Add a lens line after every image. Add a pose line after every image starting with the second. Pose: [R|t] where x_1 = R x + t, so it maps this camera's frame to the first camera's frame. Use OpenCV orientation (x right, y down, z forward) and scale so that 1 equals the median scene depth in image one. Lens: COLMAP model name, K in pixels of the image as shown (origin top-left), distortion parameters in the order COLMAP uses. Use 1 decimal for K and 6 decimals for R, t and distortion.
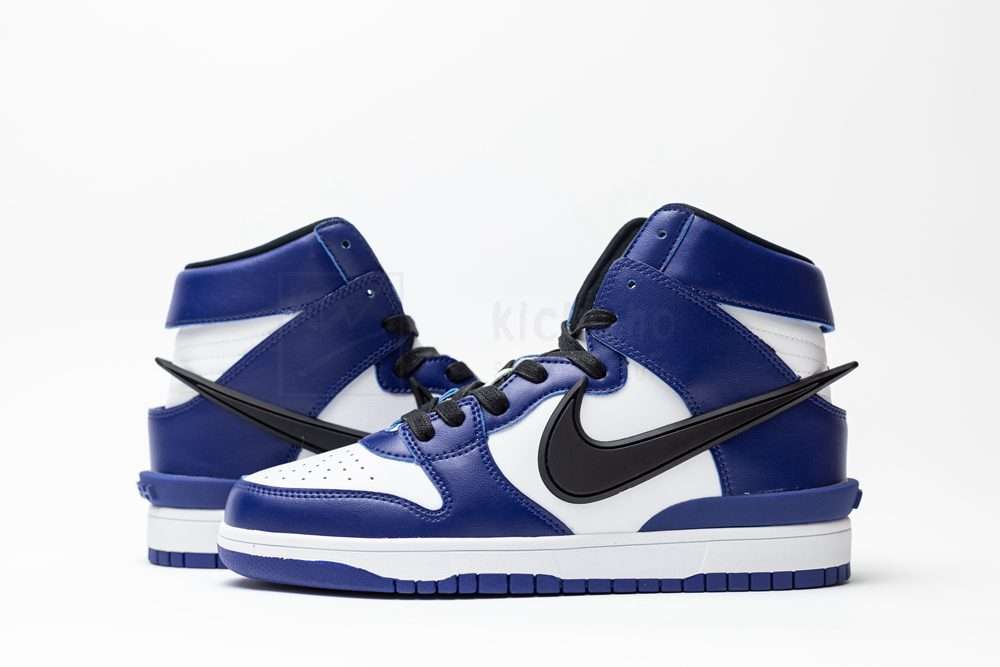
lens RADIAL K [[1579.7, 0, 500.0], [0, 1579.7, 333.5], [0, 0, 1]] dist [0.058694, 0.022742]
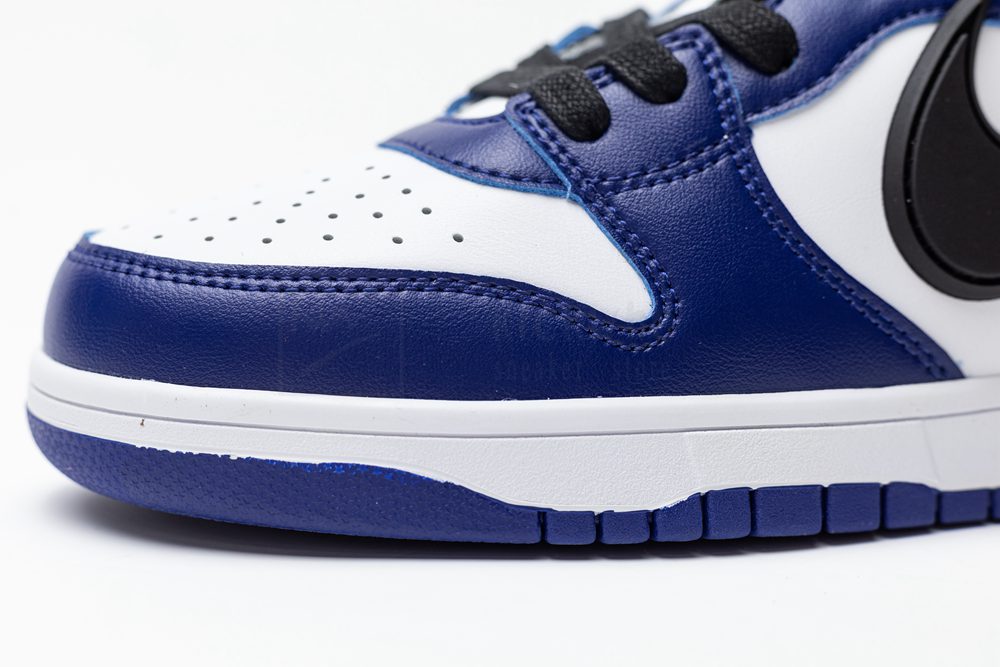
lens RADIAL K [[1579.7, 0, 500.0], [0, 1579.7, 333.5], [0, 0, 1]] dist [0.058694, 0.022742]
pose [[0.985971, -0.013322, 0.166386, -0.132182], [-0.011555, 0.988971, 0.147659, 0.057835], [-0.166518, -0.147510, 0.974942, 0.622959]]
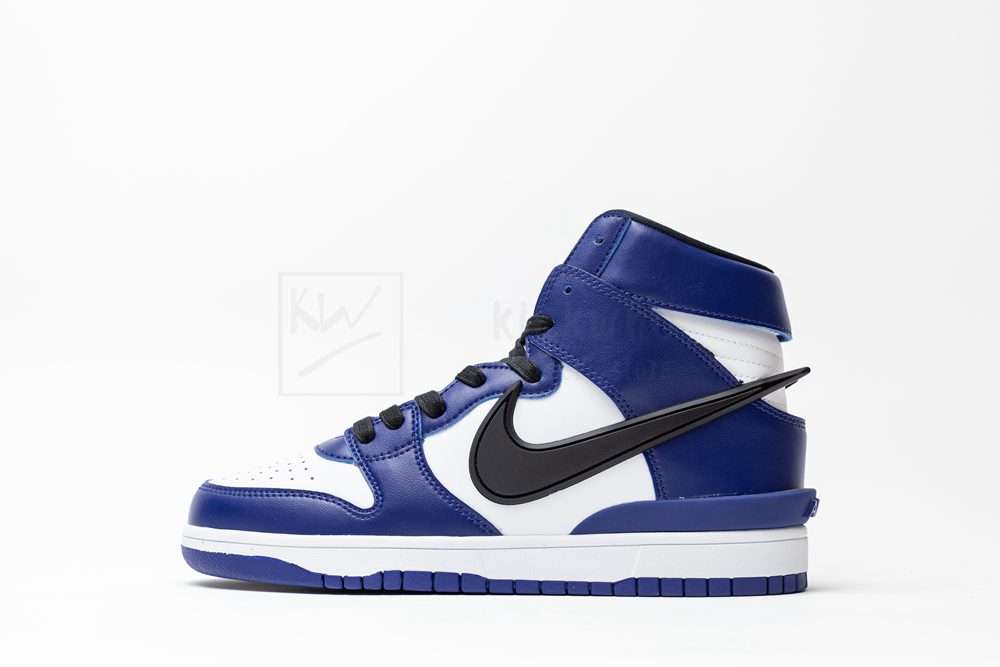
lens RADIAL K [[1579.7, 0, 500.0], [0, 1579.7, 333.5], [0, 0, 1]] dist [0.058694, 0.022742]
pose [[0.980825, -0.011787, -0.194534, 0.239639], [0.000126, 0.998208, -0.059845, 0.058025], [0.194891, 0.058673, 0.979068, 0.003045]]
